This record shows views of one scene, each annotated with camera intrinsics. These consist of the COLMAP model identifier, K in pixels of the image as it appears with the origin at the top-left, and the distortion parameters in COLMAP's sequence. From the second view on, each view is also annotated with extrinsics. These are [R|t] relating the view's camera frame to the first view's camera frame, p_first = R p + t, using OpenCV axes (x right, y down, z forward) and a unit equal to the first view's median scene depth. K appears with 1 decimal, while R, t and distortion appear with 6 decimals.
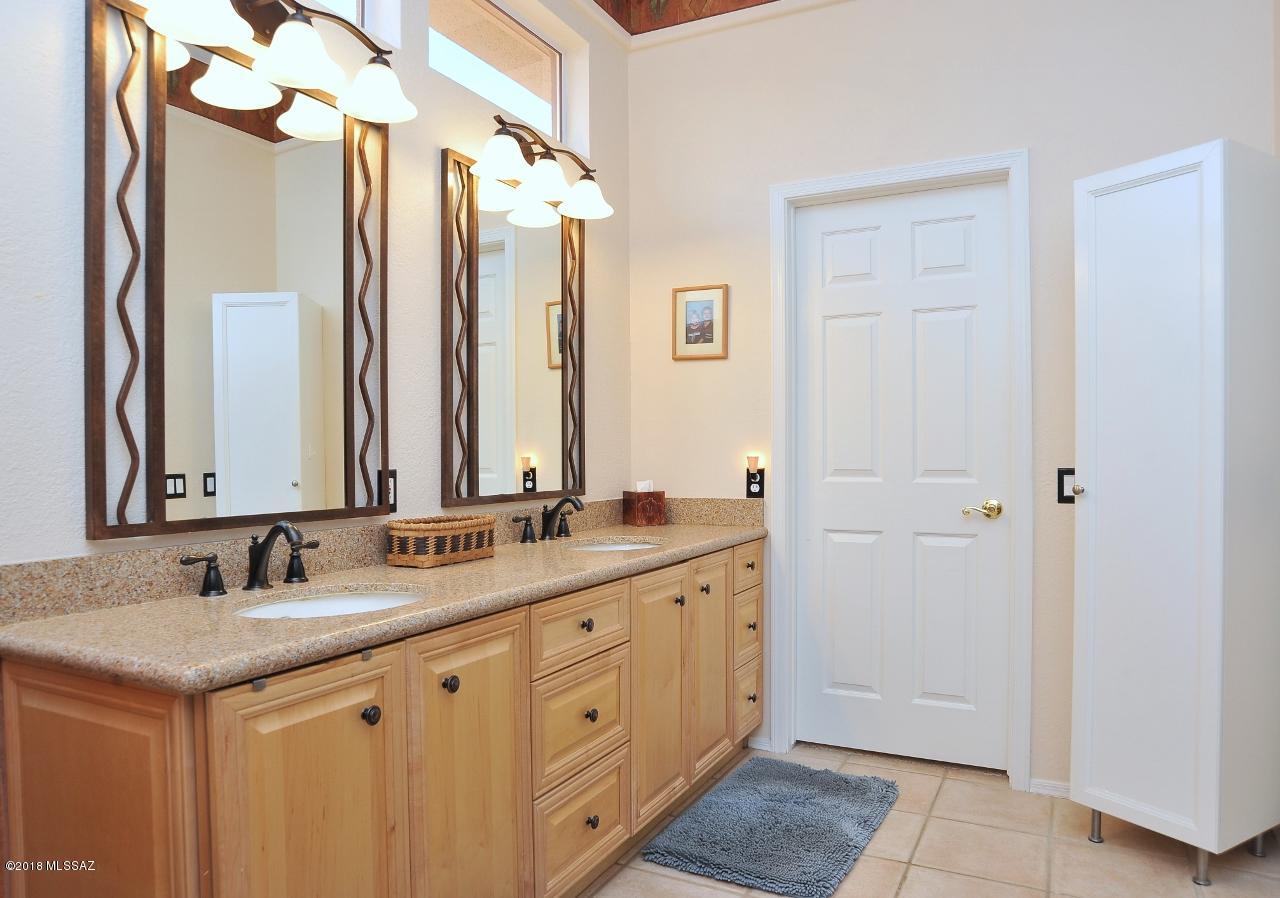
lens RADIAL K [[881.8, 0, 638.2], [0, 881.8, 451.4], [0, 0, 1]] dist [-0.000422, -0.000599]
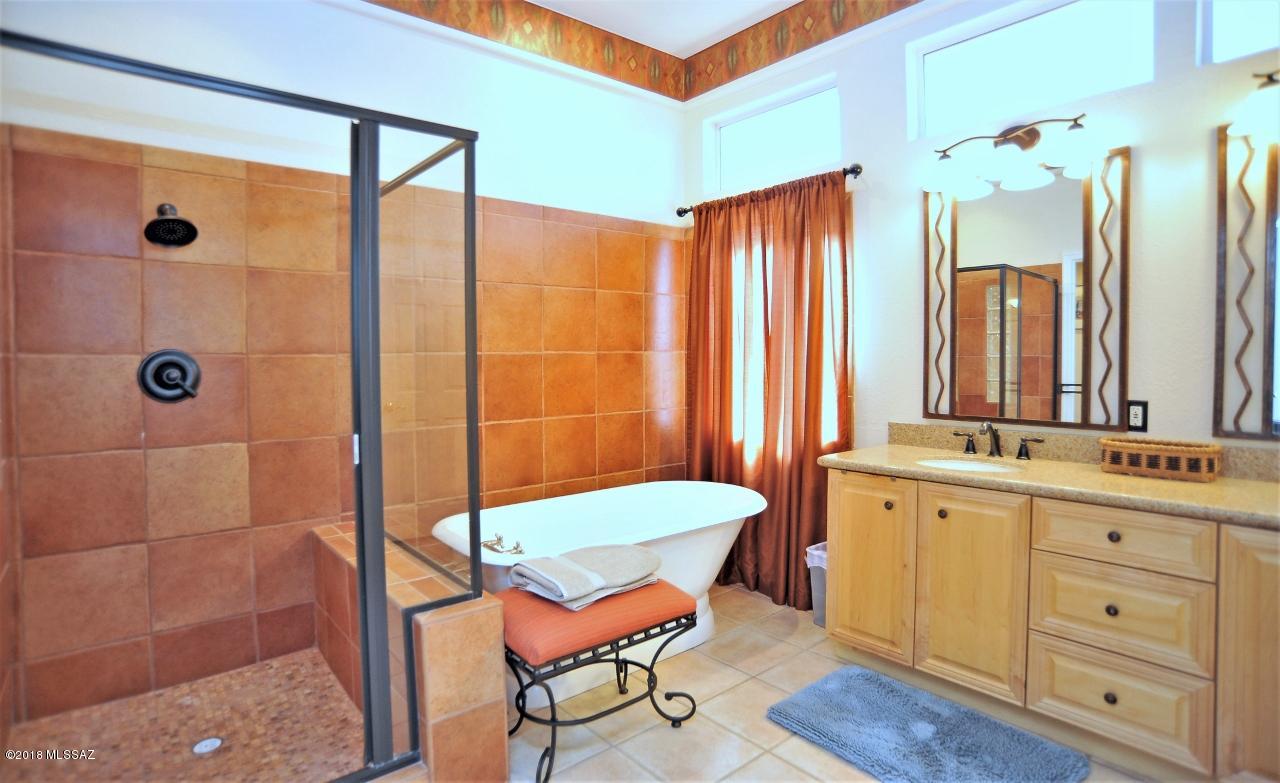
lens RADIAL K [[668.3, 0, 638.1], [0, 668.3, 382.0], [0, 0, 1]] dist [-0.047782, 0.007753]
pose [[-0.390577, 0.039335, -0.919730, 1.014449], [0.005779, 0.999172, 0.040278, -0.056913], [0.920552, 0.010417, -0.390480, 0.737352]]
